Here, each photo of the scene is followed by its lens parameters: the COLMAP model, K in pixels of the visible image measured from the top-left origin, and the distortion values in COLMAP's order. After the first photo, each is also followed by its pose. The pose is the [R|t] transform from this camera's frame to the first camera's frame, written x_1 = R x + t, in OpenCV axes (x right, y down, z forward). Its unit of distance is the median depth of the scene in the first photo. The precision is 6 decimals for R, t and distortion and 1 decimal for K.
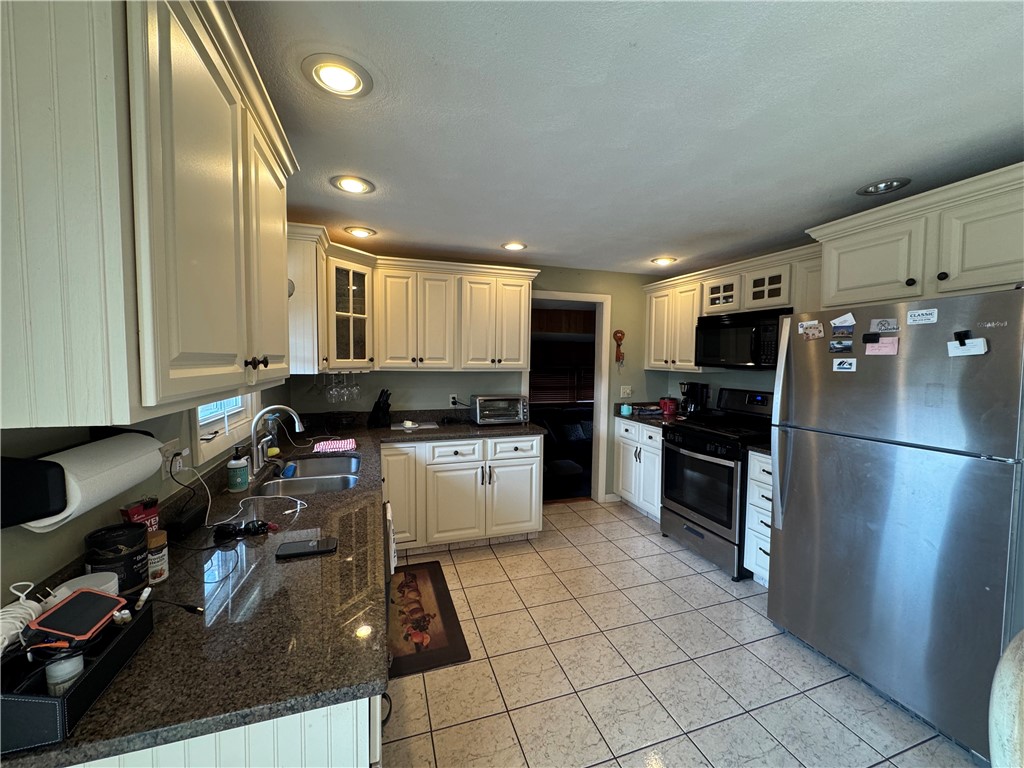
lens RADIAL K [[406.1, 0, 513.7], [0, 406.1, 383.5], [0, 0, 1]] dist [-0.006206, -0.000277]
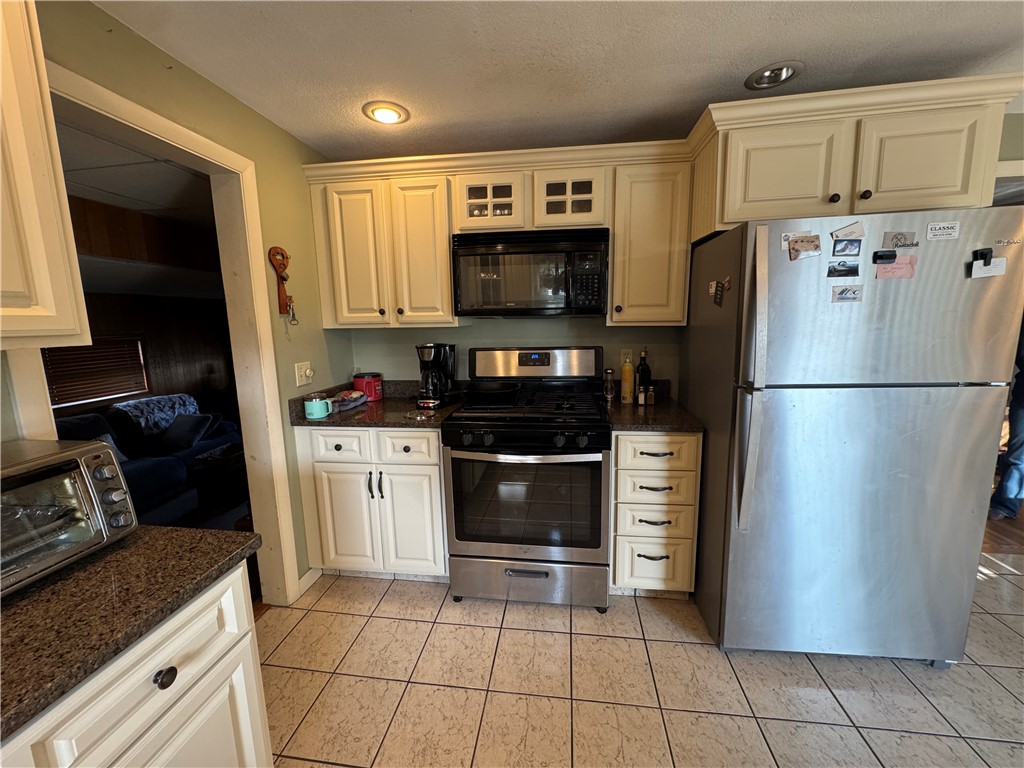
lens RADIAL K [[406.1, 0, 513.7], [0, 406.1, 383.5], [0, 0, 1]] dist [-0.006206, -0.000277]
pose [[0.438364, -0.158511, 0.884710, -0.080016], [0.083065, 0.987258, 0.135726, -0.019189], [-0.894951, 0.013991, 0.445946, 0.684672]]
